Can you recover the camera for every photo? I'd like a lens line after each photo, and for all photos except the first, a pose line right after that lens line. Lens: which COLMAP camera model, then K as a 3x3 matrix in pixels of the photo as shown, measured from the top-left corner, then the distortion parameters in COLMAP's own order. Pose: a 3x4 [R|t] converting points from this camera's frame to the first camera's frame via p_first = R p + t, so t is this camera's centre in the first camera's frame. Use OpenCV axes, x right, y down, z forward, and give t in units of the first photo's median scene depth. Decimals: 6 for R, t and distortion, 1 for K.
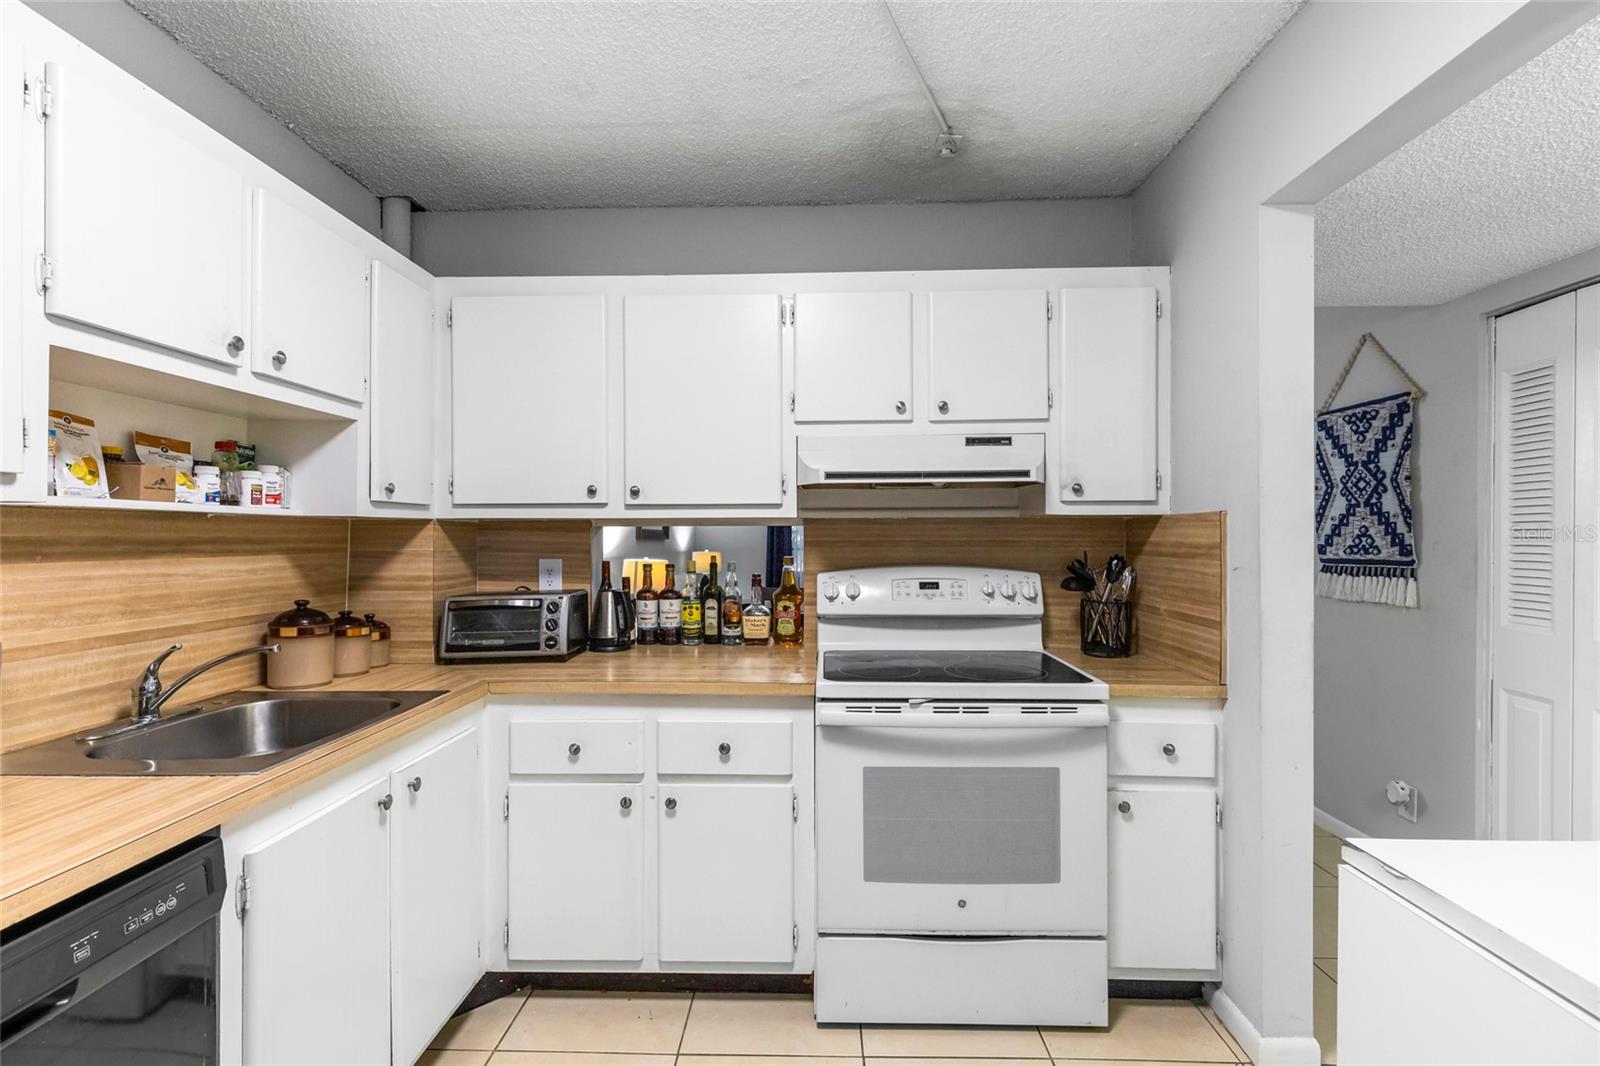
lens RADIAL K [[729.2, 0, 809.4], [0, 729.2, 531.3], [0, 0, 1]] dist [0.005604, -0.001405]
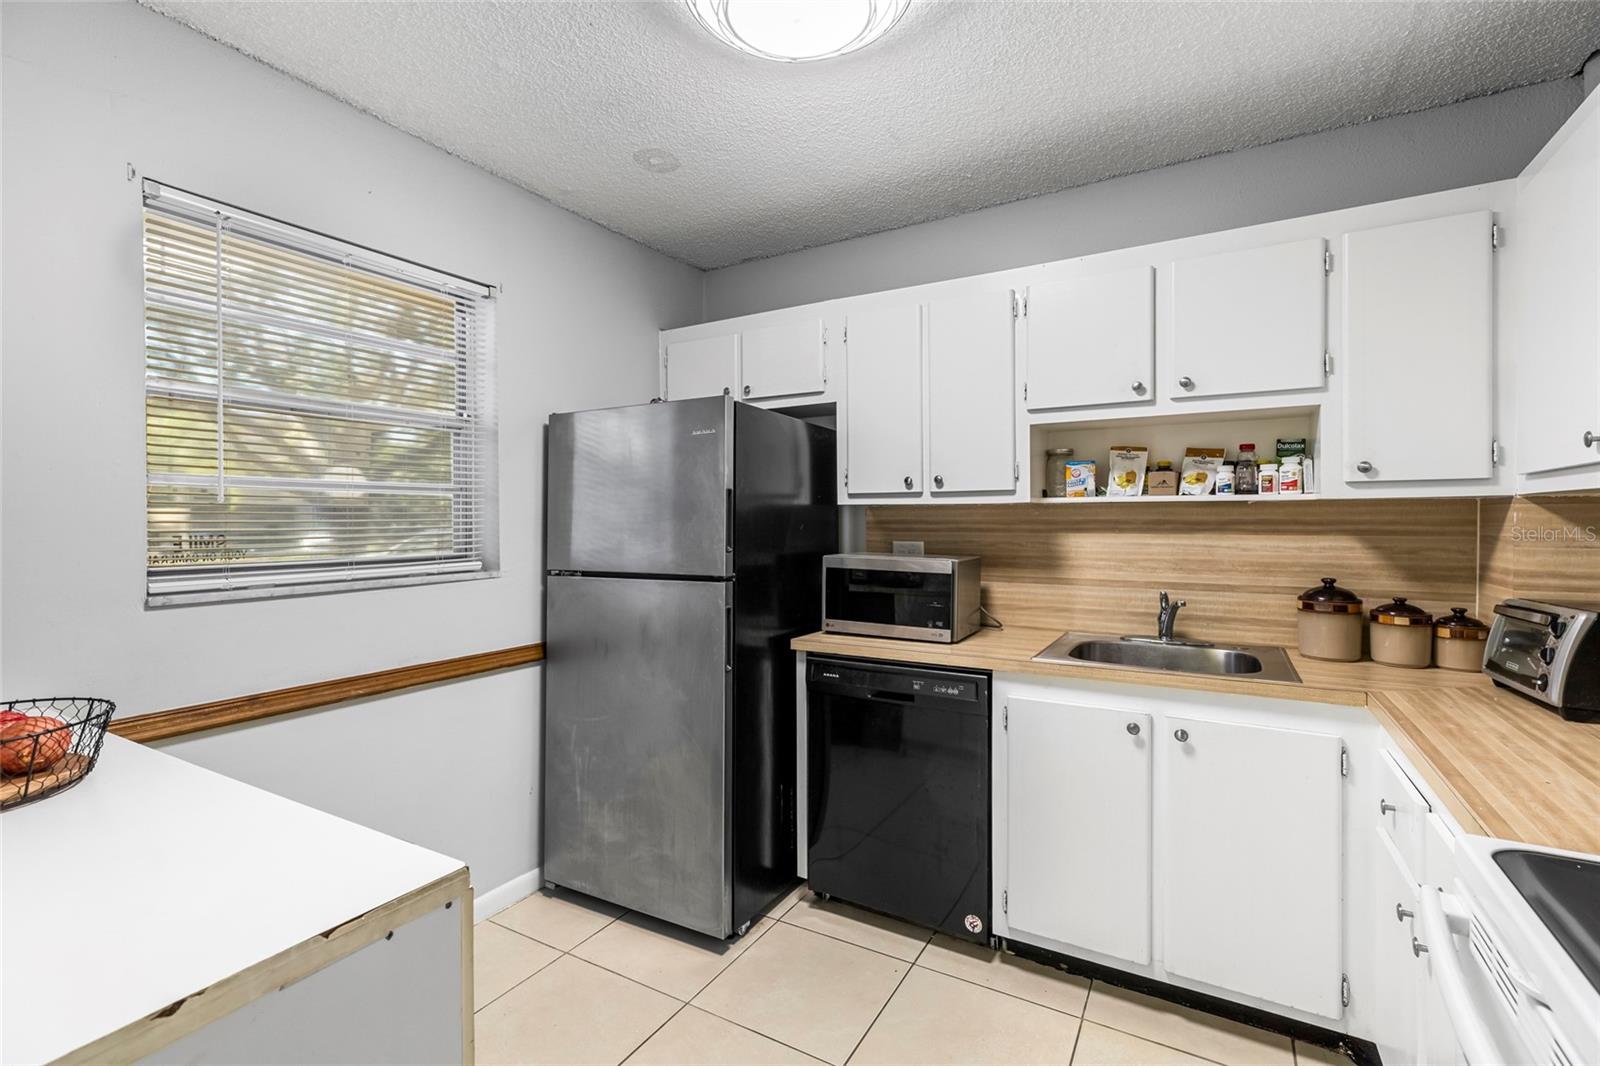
lens RADIAL K [[729.2, 0, 808.1], [0, 729.2, 522.8], [0, 0, 1]] dist [0.005604, -0.001405]
pose [[-0.486192, 0.000701, -0.873852, 0.712026], [0.004811, 0.999987, -0.001874, 0.013744], [0.873839, -0.005115, -0.486189, 1.003746]]
